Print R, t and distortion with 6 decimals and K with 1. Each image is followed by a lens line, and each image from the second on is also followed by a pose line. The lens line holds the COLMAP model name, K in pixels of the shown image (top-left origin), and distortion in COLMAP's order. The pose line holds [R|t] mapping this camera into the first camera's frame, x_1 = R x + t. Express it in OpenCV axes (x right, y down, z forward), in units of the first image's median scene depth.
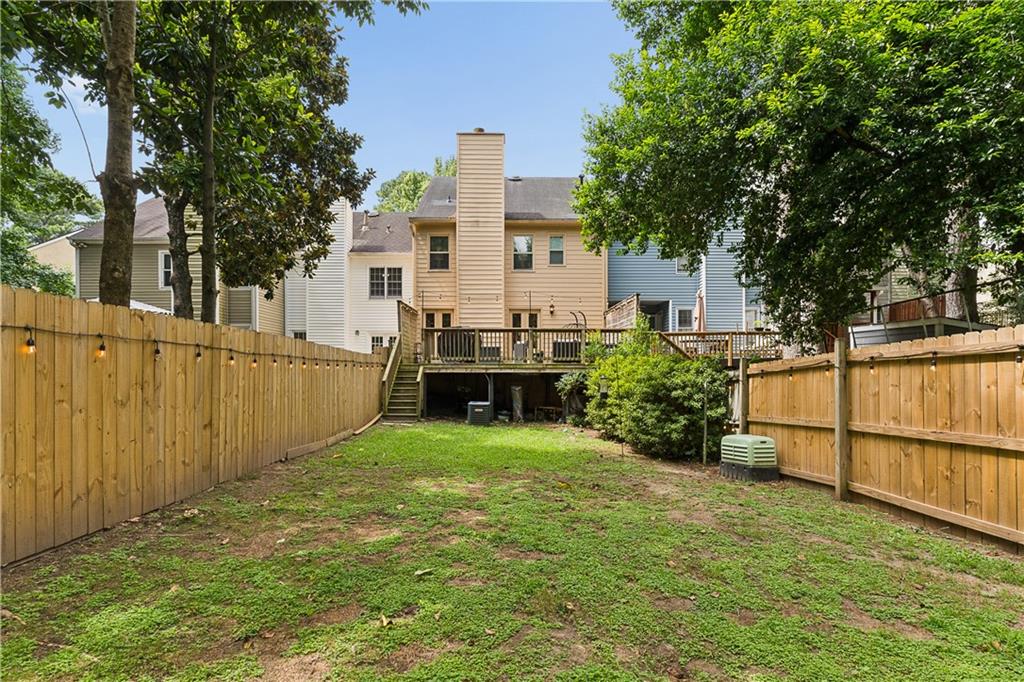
lens RADIAL K [[496.2, 0, 512.1], [0, 496.2, 369.6], [0, 0, 1]] dist [-0.001038, 0.000437]
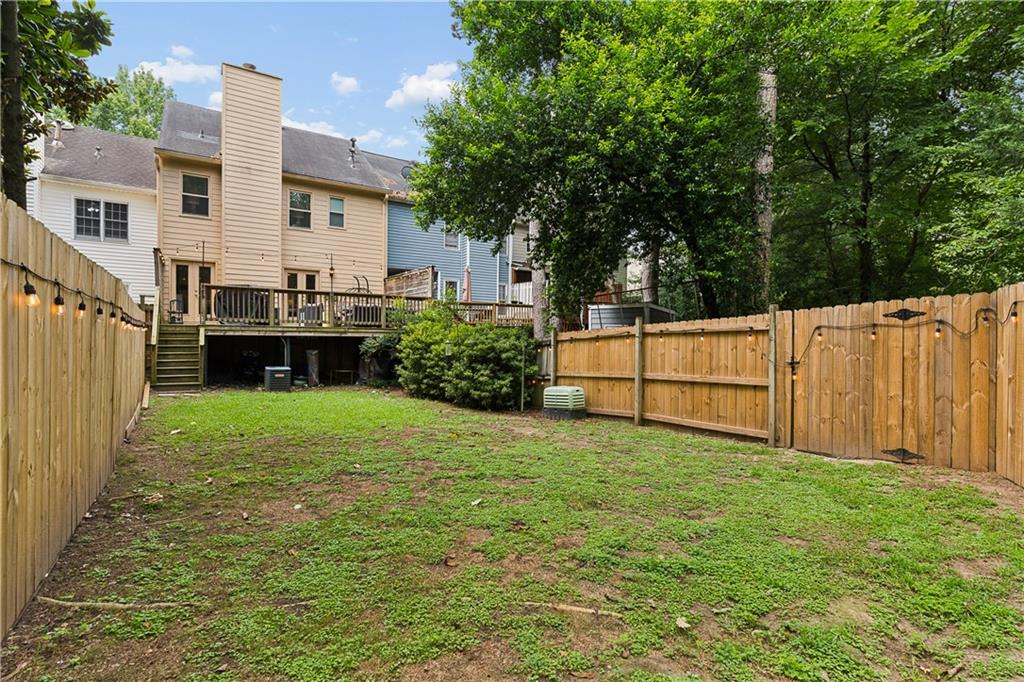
lens RADIAL K [[483.8, 0, 512.0], [0, 483.8, 341.0], [0, 0, 1]] dist [0.001655, 0.000379]
pose [[0.851524, 0.004827, 0.524293, -0.227179], [-0.013838, 0.999816, 0.013270, -0.003041], [-0.524133, -0.018554, 0.851434, -0.019410]]
